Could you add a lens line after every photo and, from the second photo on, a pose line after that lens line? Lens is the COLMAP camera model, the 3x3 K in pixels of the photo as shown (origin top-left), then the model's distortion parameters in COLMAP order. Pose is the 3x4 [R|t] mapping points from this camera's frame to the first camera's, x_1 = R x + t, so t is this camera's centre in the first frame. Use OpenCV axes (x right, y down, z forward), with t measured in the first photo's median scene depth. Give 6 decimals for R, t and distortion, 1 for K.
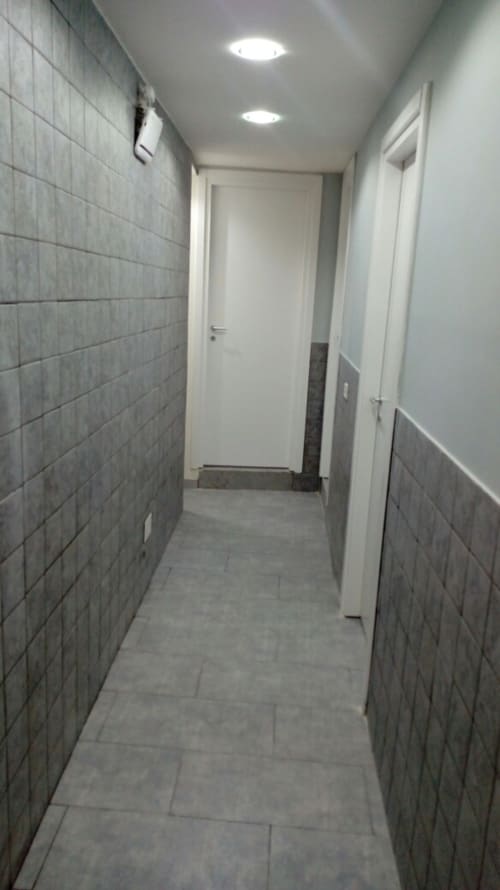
lens RADIAL K [[667.9, 0, 250.5], [0, 667.9, 445.3], [0, 0, 1]] dist [0.046308, 0.000596]
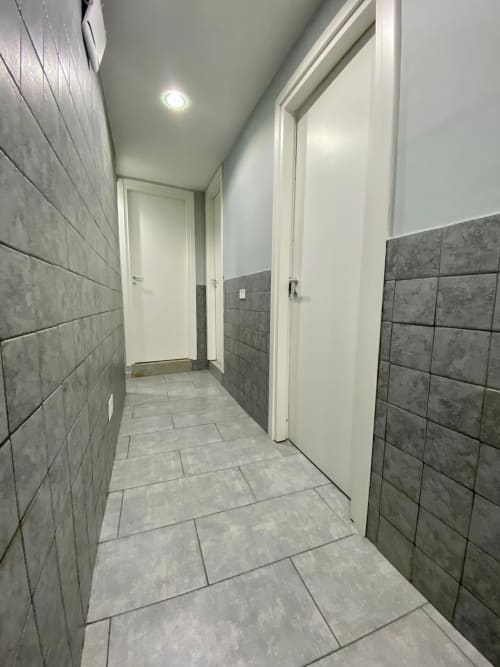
lens RADIAL K [[264.8, 0, 248.5], [0, 264.8, 334.3], [0, 0, 1]] dist [-0.003985, -0.001660]
pose [[0.911754, -0.089793, 0.400802, -0.093153], [0.127632, 0.989441, -0.068673, 0.051947], [-0.390404, 0.113768, 0.913587, 0.408309]]
